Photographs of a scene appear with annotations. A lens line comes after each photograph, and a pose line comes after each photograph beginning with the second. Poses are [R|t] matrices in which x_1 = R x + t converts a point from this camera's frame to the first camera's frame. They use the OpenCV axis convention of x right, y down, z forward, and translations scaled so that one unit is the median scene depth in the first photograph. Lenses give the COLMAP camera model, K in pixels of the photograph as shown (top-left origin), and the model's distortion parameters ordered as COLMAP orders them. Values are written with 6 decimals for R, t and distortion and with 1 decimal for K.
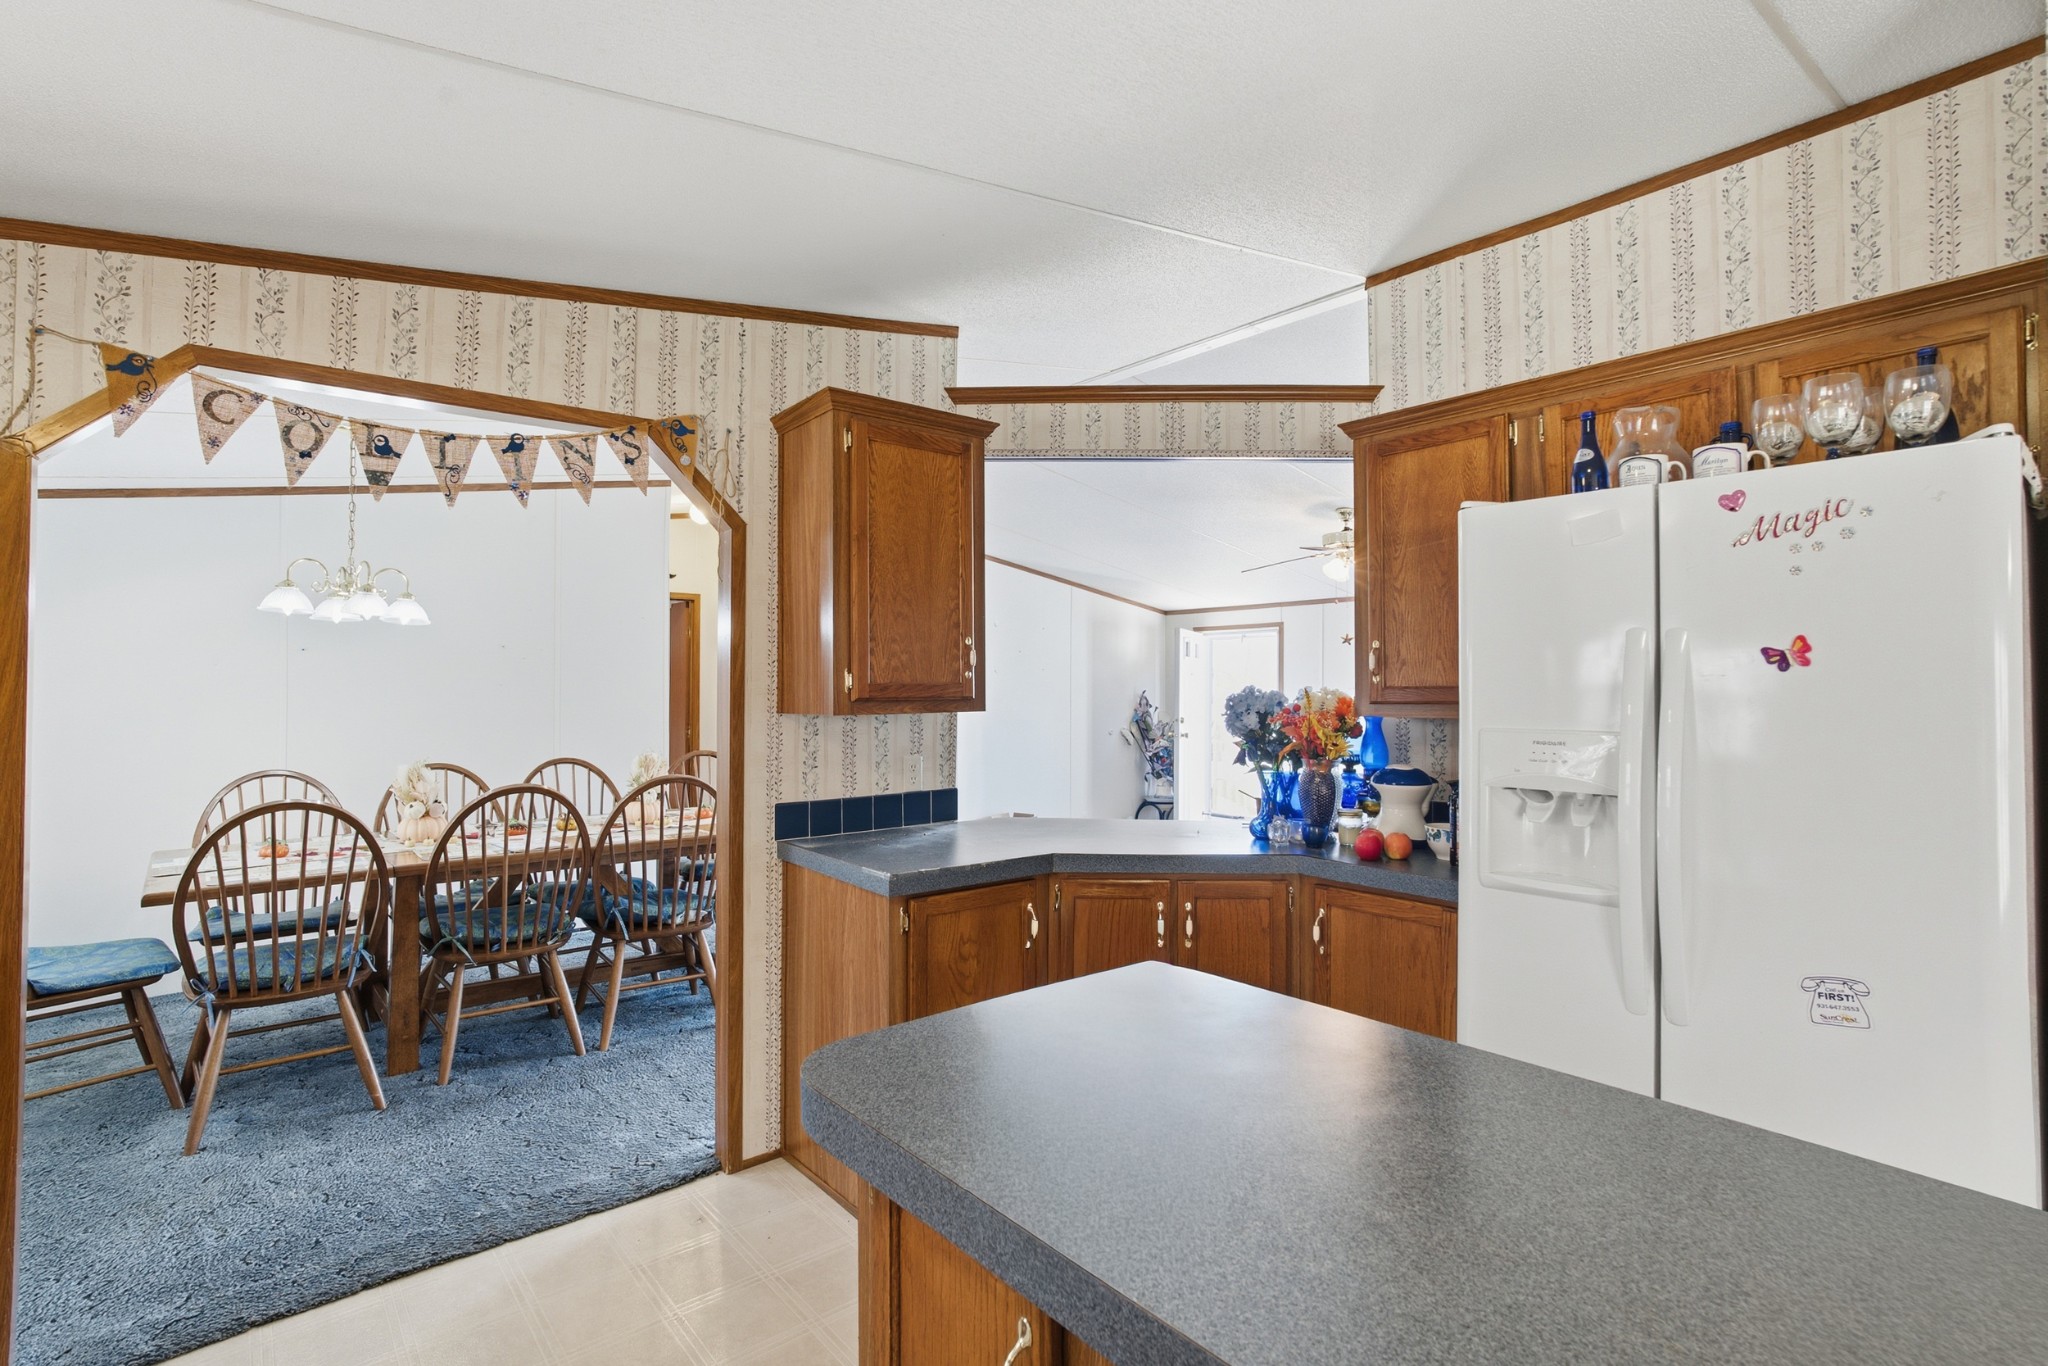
lens RADIAL K [[966.8, 0, 1027.5], [0, 966.8, 673.3], [0, 0, 1]] dist [-0.045571, 0.021971]
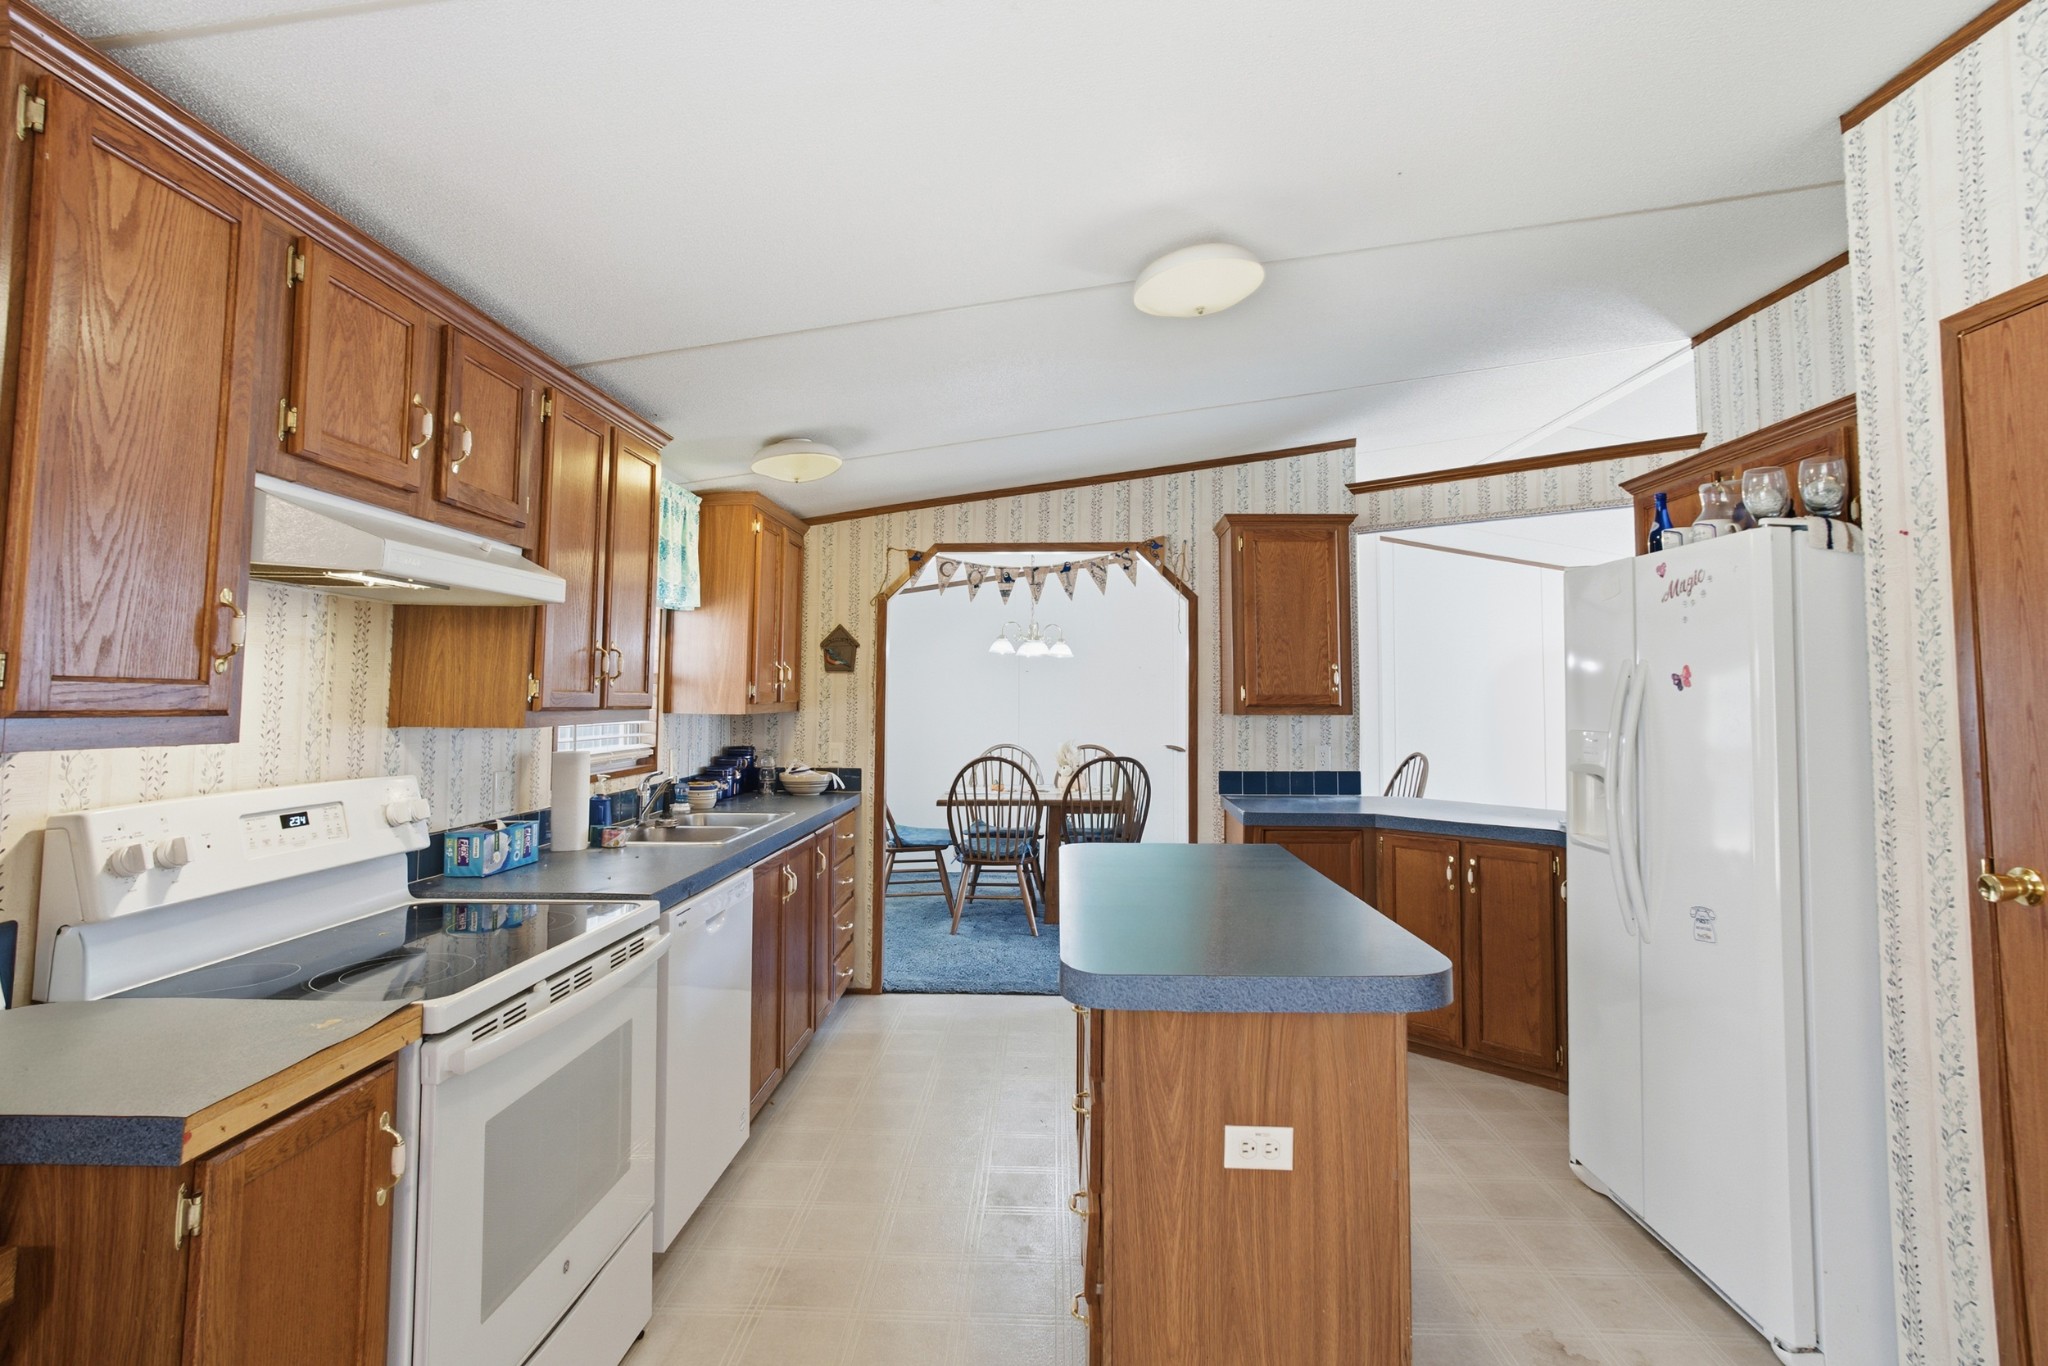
lens RADIAL K [[990.8, 0, 1023.9], [0, 990.8, 634.8], [0, 0, 1]] dist [-0.016565, 0.001322]
pose [[0.742035, -0.034622, -0.669467, 0.613980], [0.002026, 0.998777, -0.049406, -0.008369], [0.670359, 0.035304, 0.741197, -0.439646]]
